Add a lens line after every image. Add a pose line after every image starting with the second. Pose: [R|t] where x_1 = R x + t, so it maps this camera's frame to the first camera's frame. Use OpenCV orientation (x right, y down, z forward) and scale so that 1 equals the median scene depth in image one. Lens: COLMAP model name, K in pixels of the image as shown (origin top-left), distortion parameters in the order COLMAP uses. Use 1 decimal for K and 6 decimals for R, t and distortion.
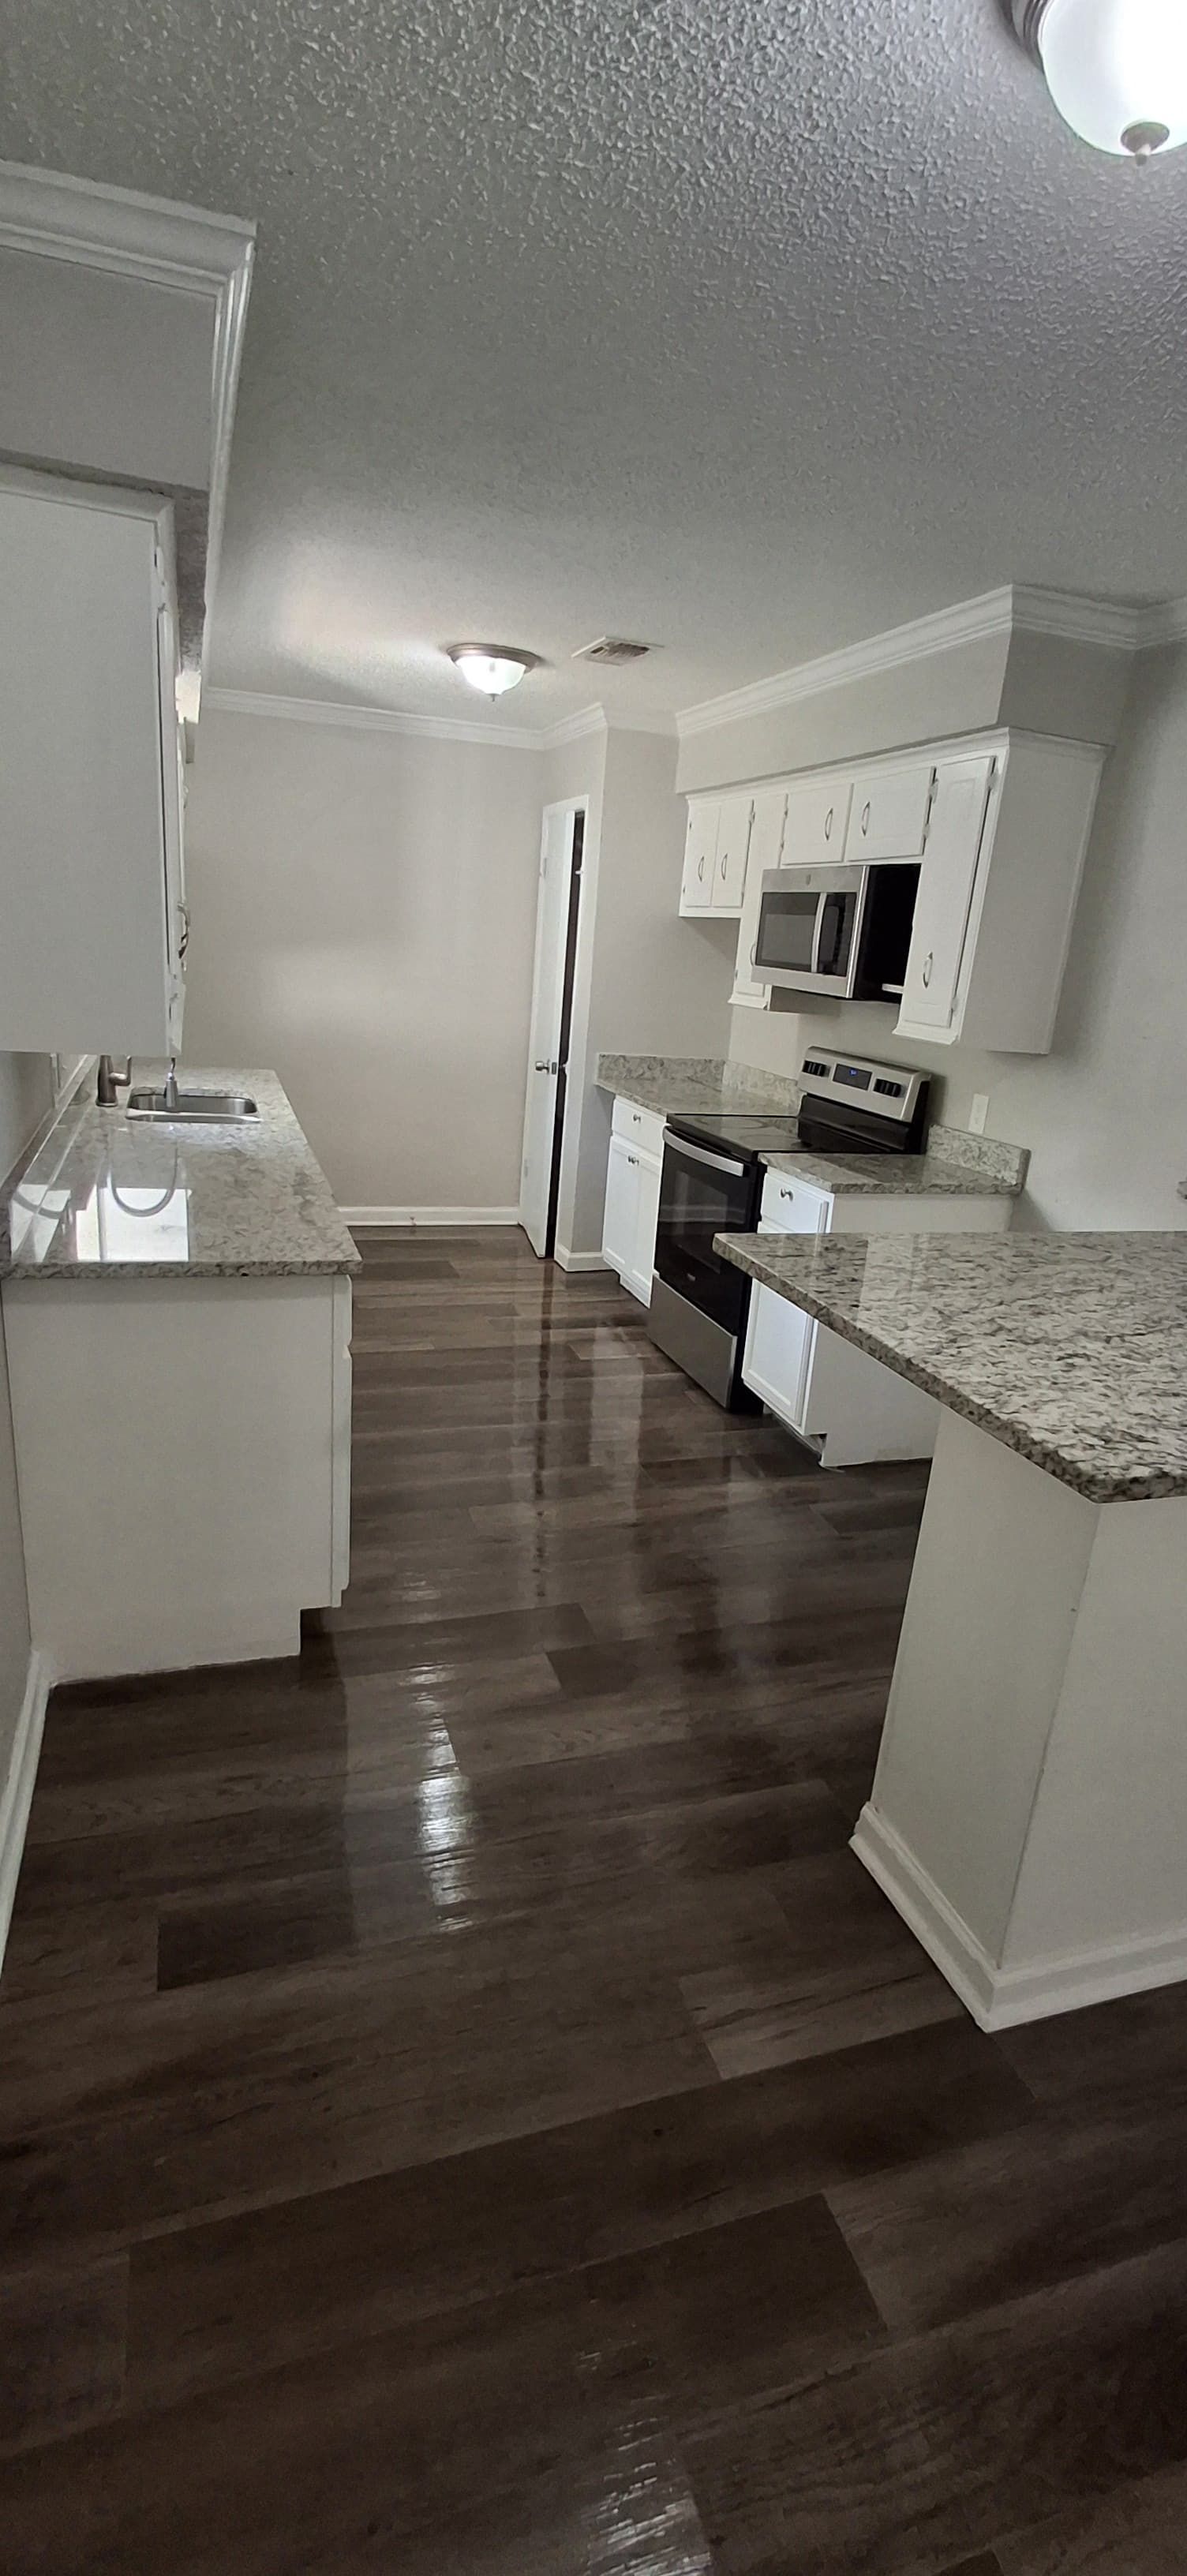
lens RADIAL K [[1199.9, 0, 604.1], [0, 1199.9, 1291.6], [0, 0, 1]] dist [0.003189, 0.006775]
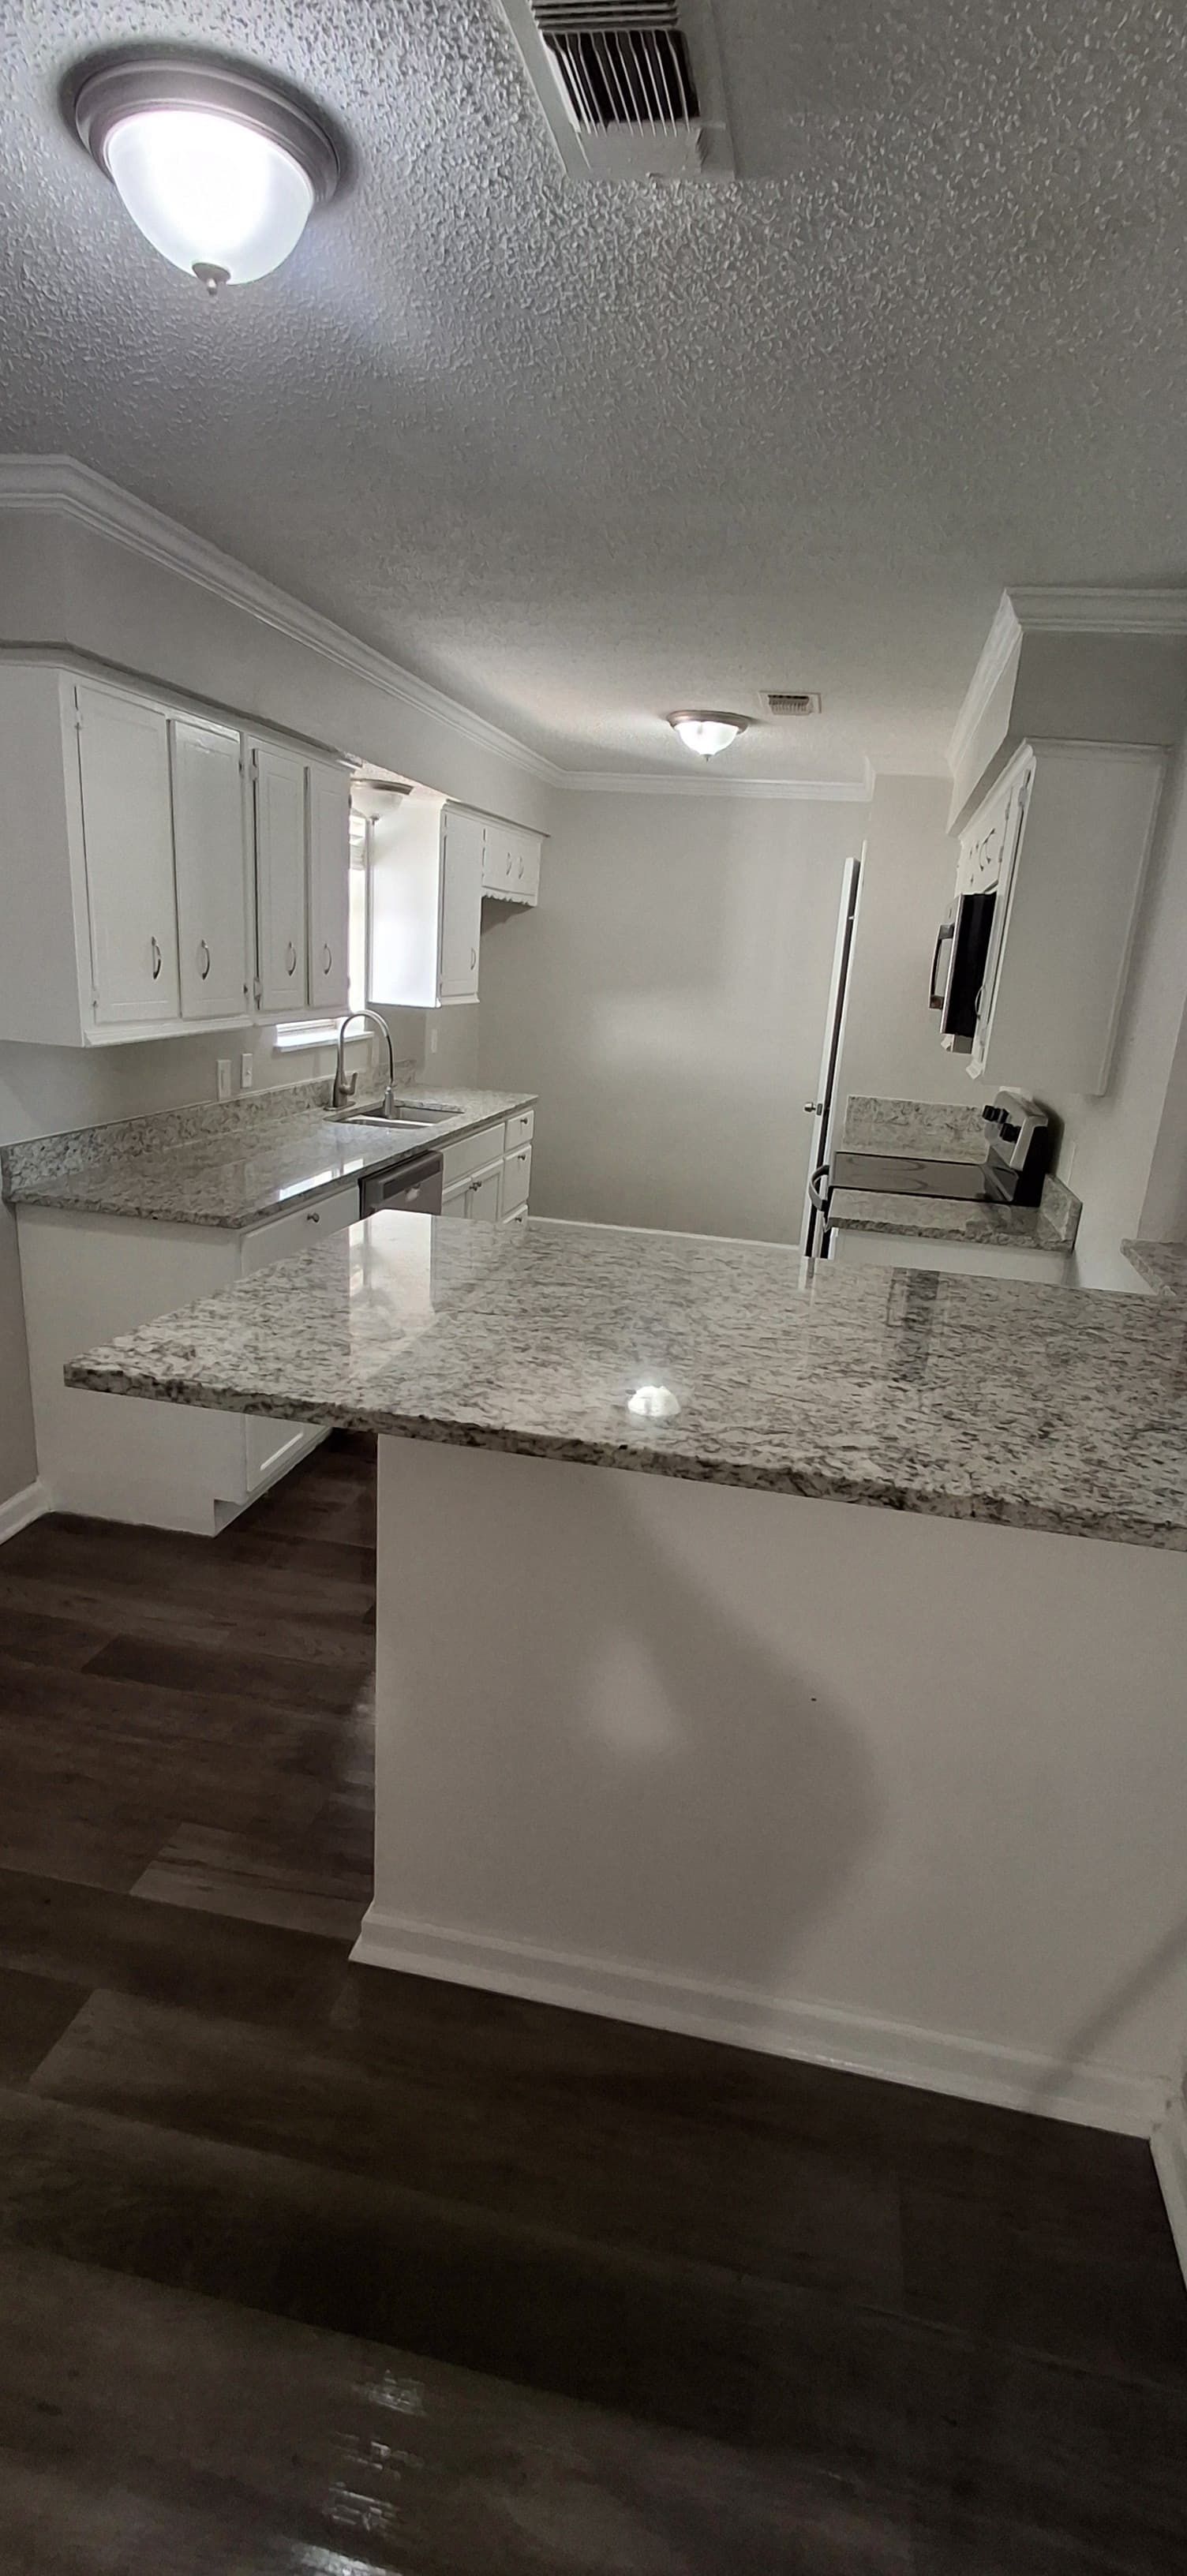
lens RADIAL K [[1199.9, 0, 609.6], [0, 1199.9, 1288.4], [0, 0, 1]] dist [0.003189, 0.006775]
pose [[0.864351, 0.117132, -0.489057, 0.782423], [-0.142917, 0.989612, -0.015572, 0.011097], [0.482153, 0.083354, 0.872113, 0.110064]]
